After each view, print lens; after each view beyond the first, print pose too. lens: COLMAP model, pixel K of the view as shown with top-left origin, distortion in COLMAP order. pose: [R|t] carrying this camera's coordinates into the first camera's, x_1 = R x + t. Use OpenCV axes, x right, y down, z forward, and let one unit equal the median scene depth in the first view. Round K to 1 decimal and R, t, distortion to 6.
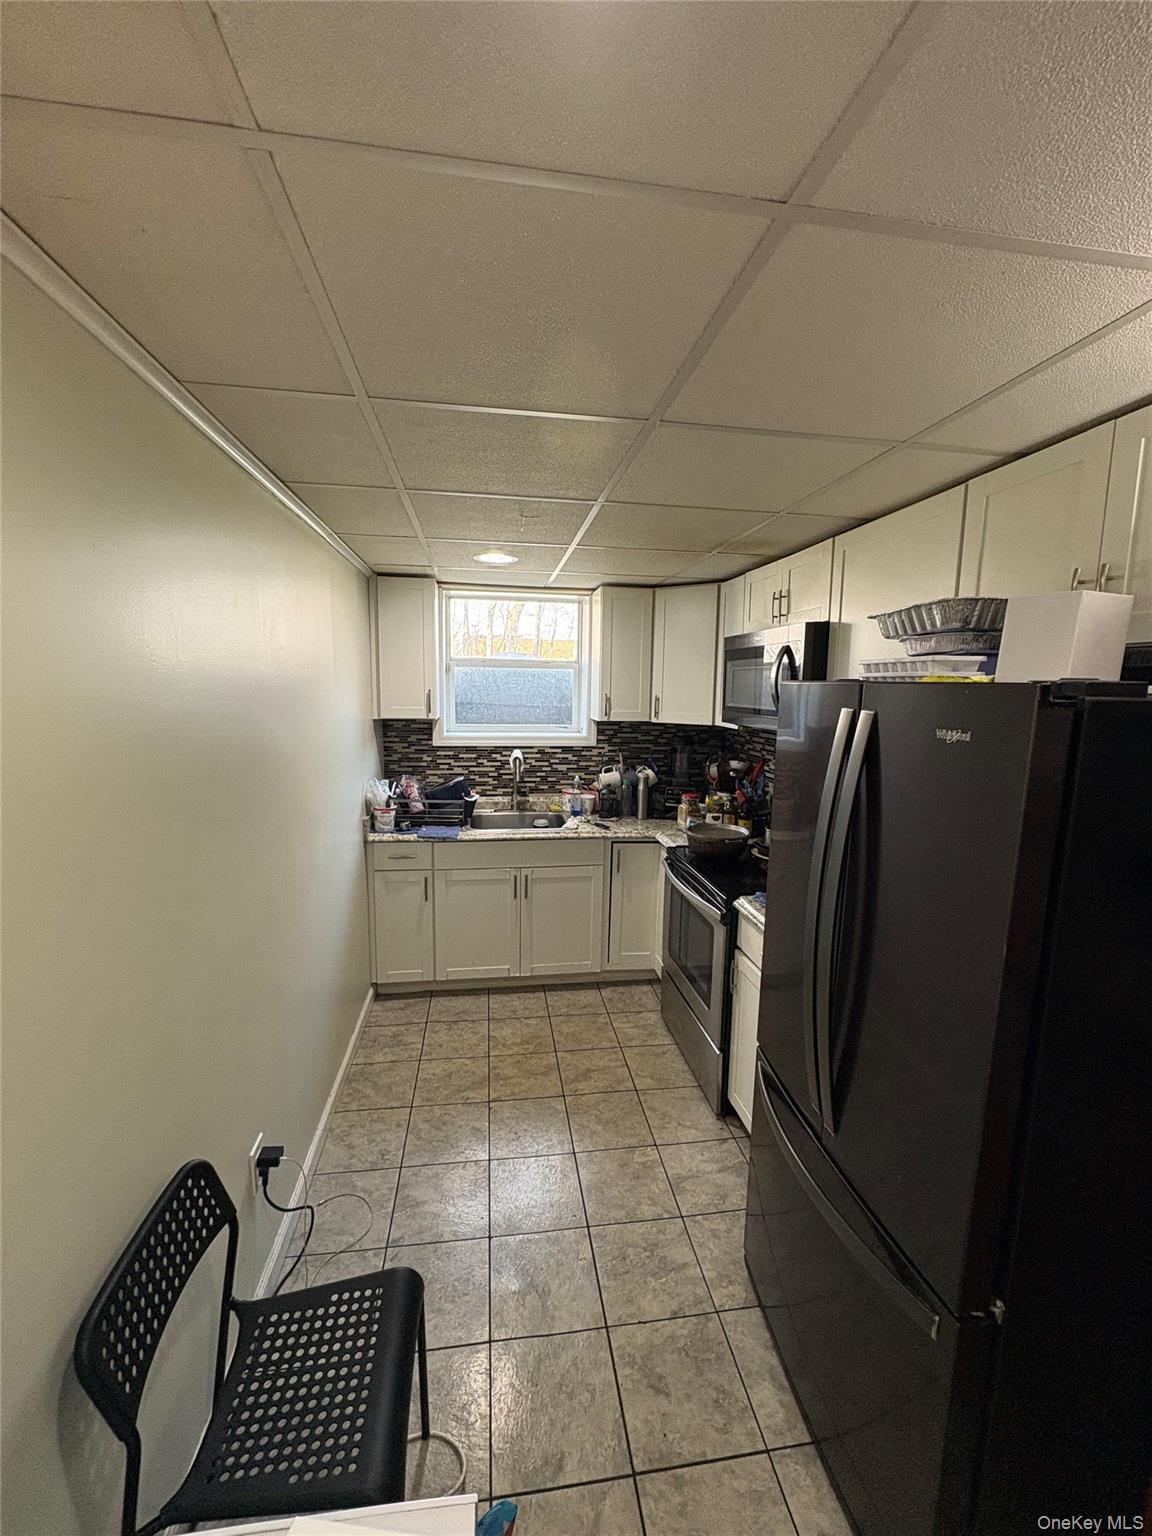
lens RADIAL K [[608.2, 0, 574.8], [0, 608.2, 768.5], [0, 0, 1]] dist [-0.002050, 0.000786]
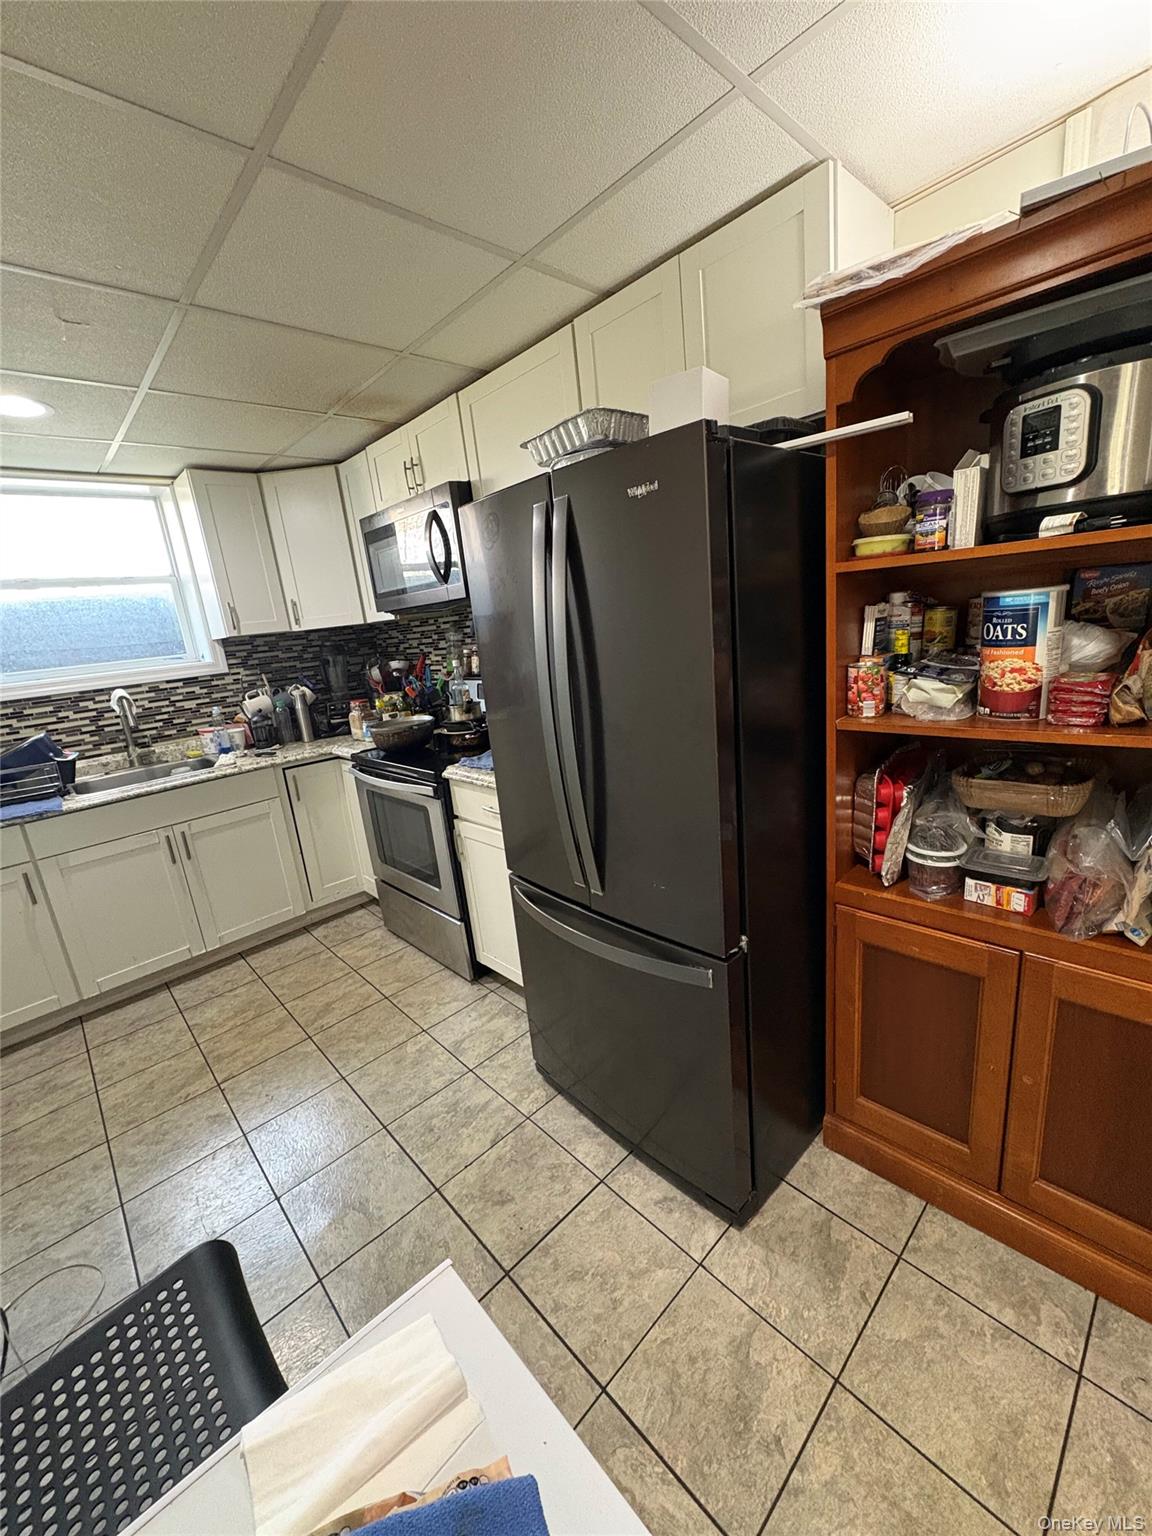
lens RADIAL K [[608.2, 0, 577.7], [0, 608.2, 766.9], [0, 0, 1]] dist [-0.002050, 0.000786]
pose [[0.812877, -0.237799, 0.531679, -0.072216], [0.191649, 0.971227, 0.141381, 0.091347], [-0.550002, -0.013030, 0.835062, 0.034380]]
